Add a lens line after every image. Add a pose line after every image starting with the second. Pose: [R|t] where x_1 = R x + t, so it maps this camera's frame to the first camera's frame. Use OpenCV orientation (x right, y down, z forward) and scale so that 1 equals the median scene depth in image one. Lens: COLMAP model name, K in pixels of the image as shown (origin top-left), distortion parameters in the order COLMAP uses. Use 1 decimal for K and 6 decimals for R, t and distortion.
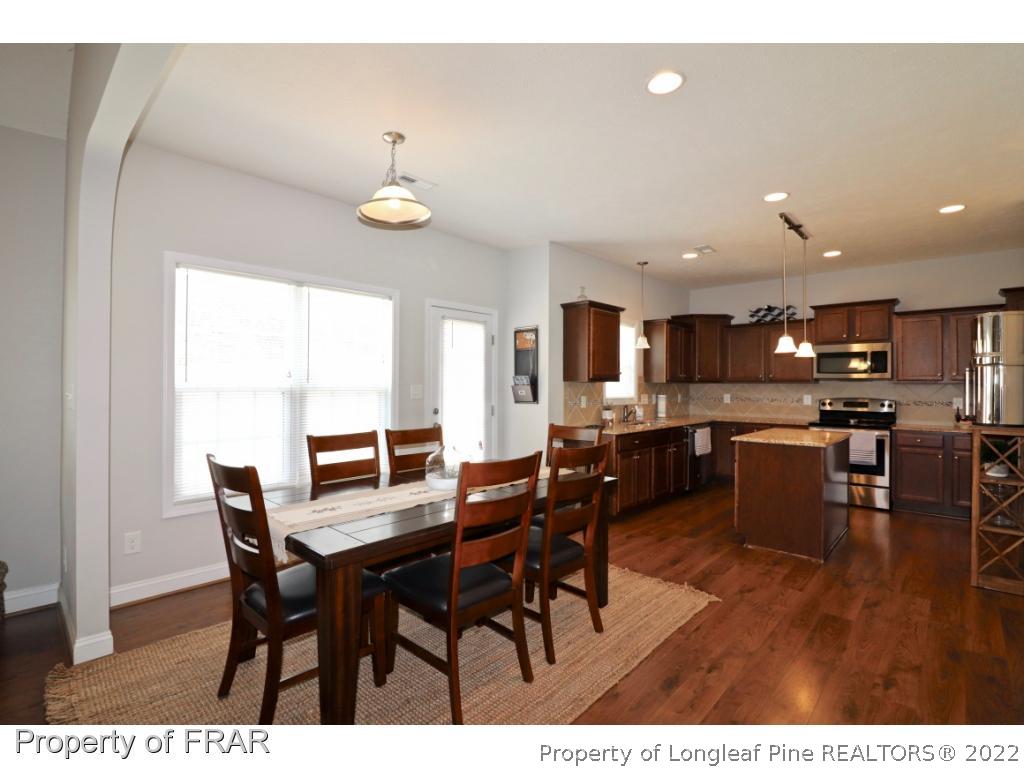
lens RADIAL K [[481.3, 0, 504.0], [0, 481.3, 380.9], [0, 0, 1]] dist [0.001159, -0.011848]
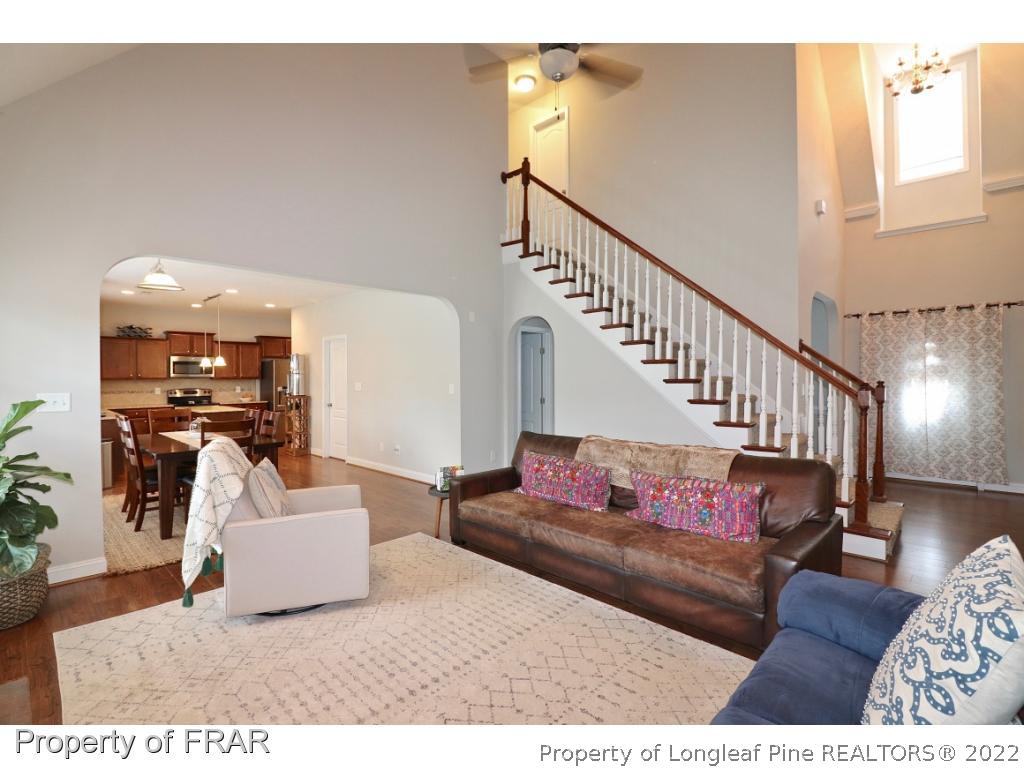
lens RADIAL K [[481.3, 0, 504.0], [0, 481.3, 380.9], [0, 0, 1]] dist [0.001159, -0.011848]
pose [[0.011098, -0.013574, 0.999846, -1.005739], [-0.000939, 0.999907, 0.013585, -0.016065], [-0.999938, -0.001090, 0.011084, -0.127548]]
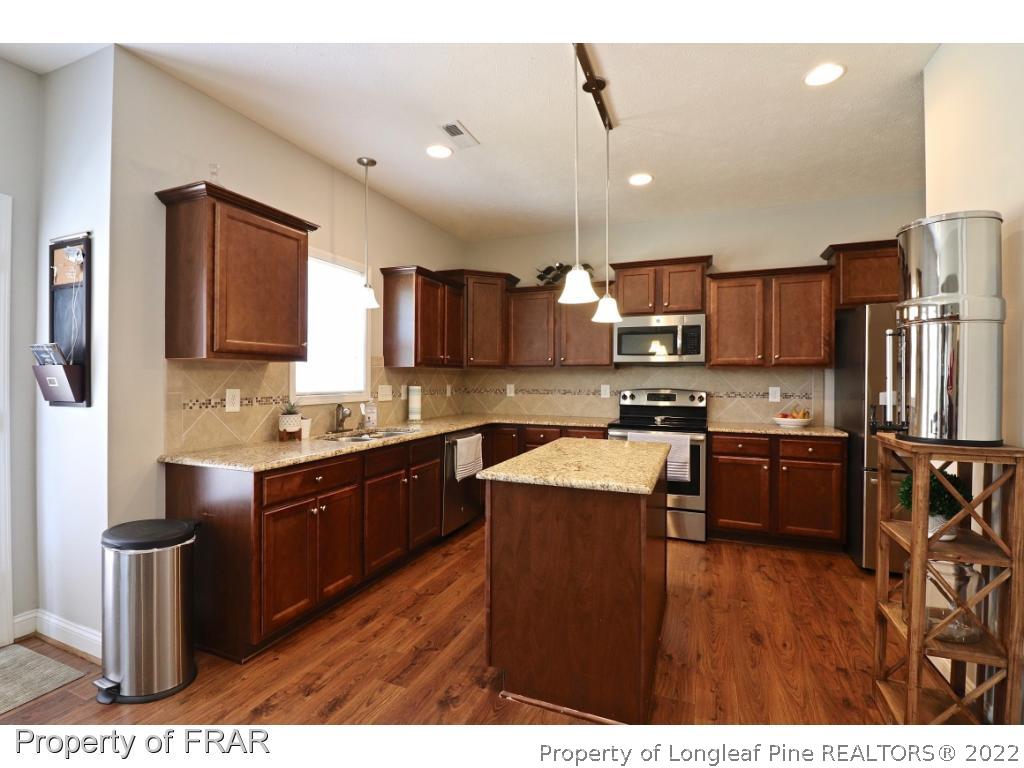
lens RADIAL K [[481.3, 0, 504.0], [0, 481.3, 380.9], [0, 0, 1]] dist [0.001159, -0.011848]
pose [[0.932808, -0.001974, 0.360369, 0.243287], [-0.003784, 0.999876, 0.015273, 0.013636], [-0.360354, -0.015610, 0.932685, 0.407531]]
